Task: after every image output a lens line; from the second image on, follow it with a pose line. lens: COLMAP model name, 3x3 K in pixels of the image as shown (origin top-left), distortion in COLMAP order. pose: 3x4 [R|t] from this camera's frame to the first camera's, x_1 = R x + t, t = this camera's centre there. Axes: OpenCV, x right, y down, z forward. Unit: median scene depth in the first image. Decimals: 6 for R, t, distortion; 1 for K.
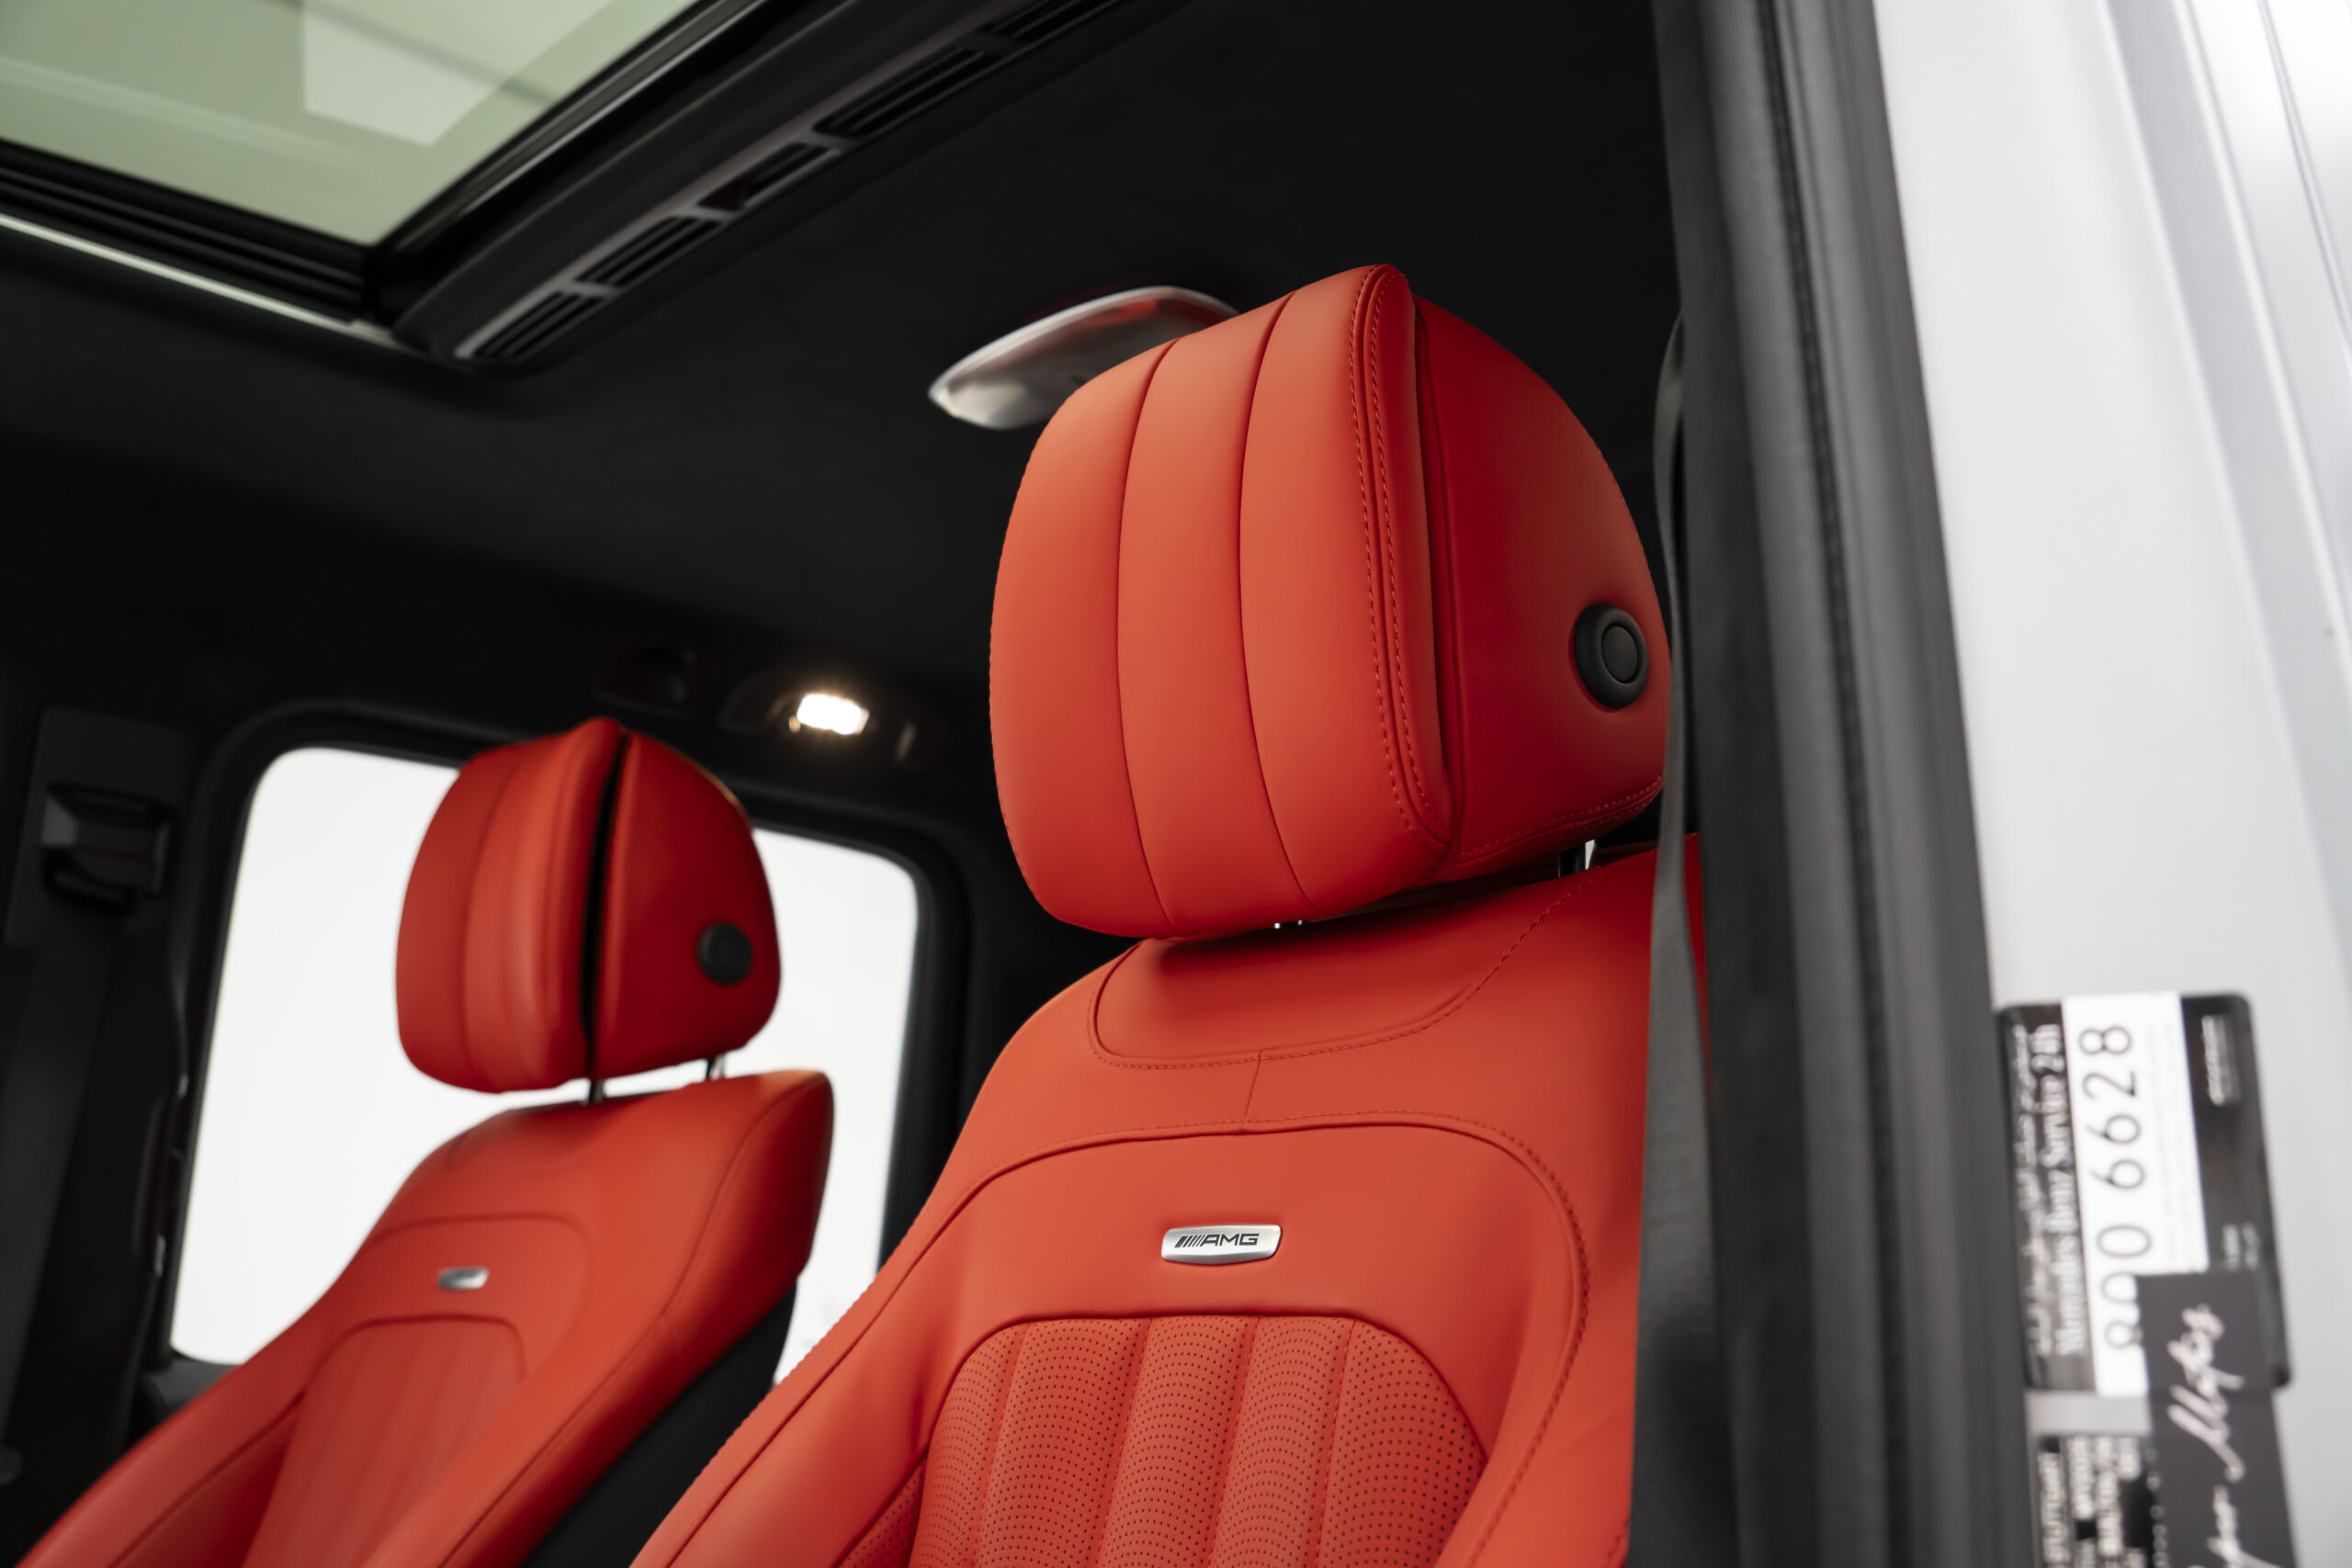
lens RADIAL K [[2635.8, 0, 1176.0], [0, 2635.8, 784.0], [0, 0, 1]] dist [-0.059142, 0.226989]
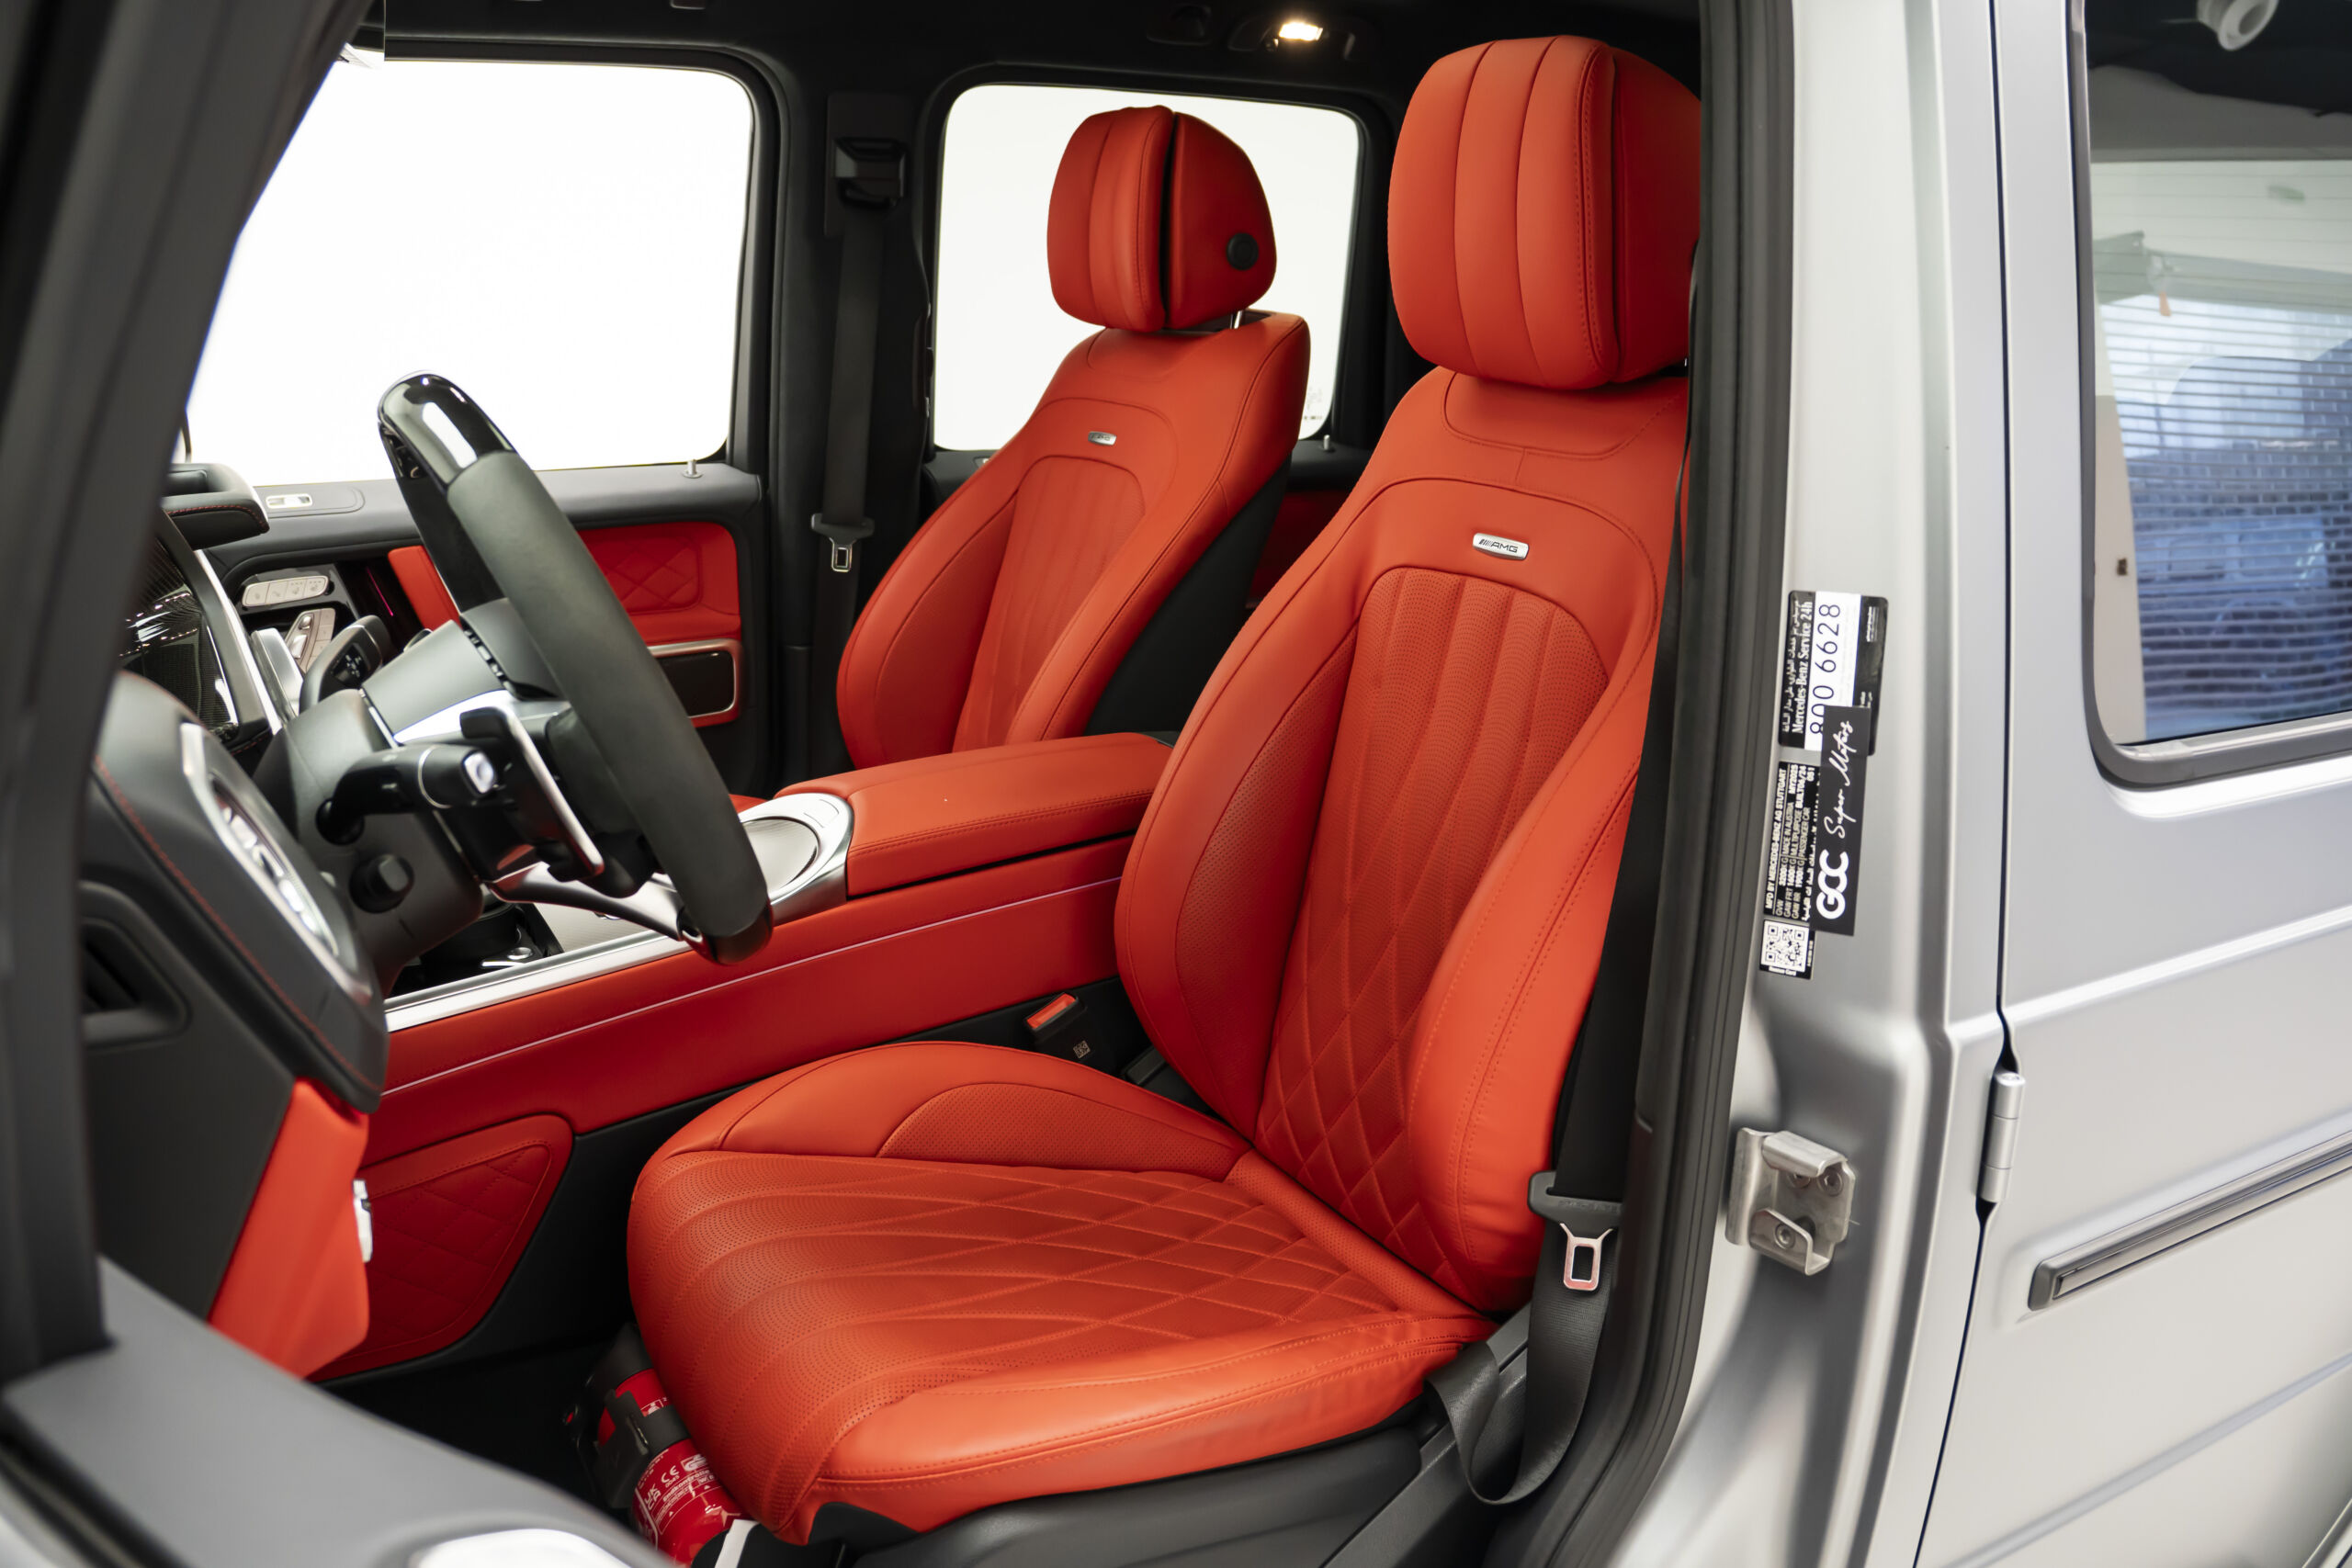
lens RADIAL K [[2115.9, 0, 1176.0], [0, 2115.9, 784.0], [0, 0, 1]] dist [-0.011768, -0.003344]
pose [[0.982251, 0.036145, -0.184053, 0.125194], [0.055241, 0.881990, 0.468019, -0.707279], [0.179250, -0.469879, 0.864340, -0.871261]]
